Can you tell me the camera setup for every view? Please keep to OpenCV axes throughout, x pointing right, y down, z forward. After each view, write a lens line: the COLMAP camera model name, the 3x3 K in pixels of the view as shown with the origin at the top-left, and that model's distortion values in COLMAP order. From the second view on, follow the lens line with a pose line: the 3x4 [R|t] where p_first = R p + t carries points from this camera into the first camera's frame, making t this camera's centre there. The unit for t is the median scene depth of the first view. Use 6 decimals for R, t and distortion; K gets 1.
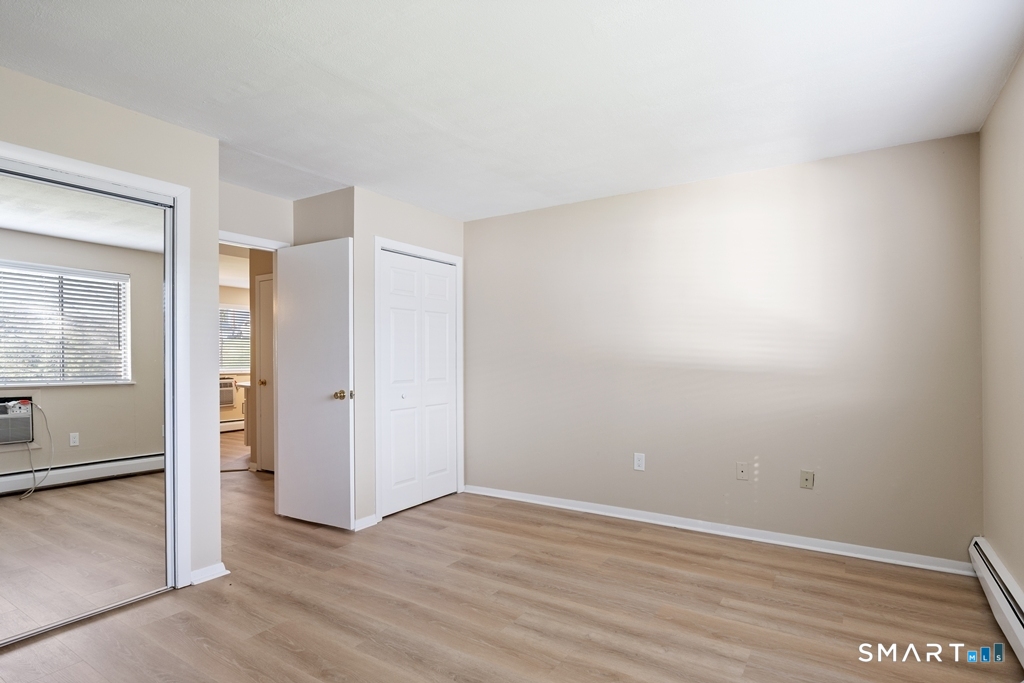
lens RADIAL K [[537.6, 0, 525.5], [0, 537.6, 352.4], [0, 0, 1]] dist [-0.013605, 0.003725]
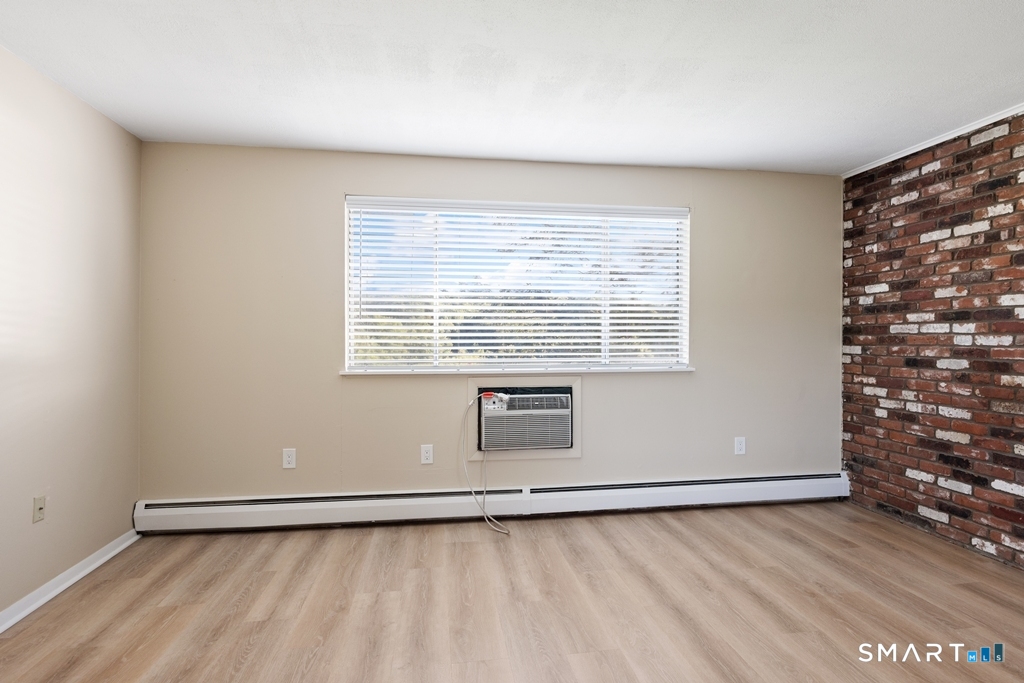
lens RADIAL K [[537.6, 0, 525.4], [0, 537.6, 340.9], [0, 0, 1]] dist [-0.013605, 0.003725]
pose [[-0.663951, -0.000222, 0.747776, -0.497423], [-0.003906, 0.999987, -0.003171, 0.012913], [-0.747766, -0.005026, -0.663943, 1.097734]]
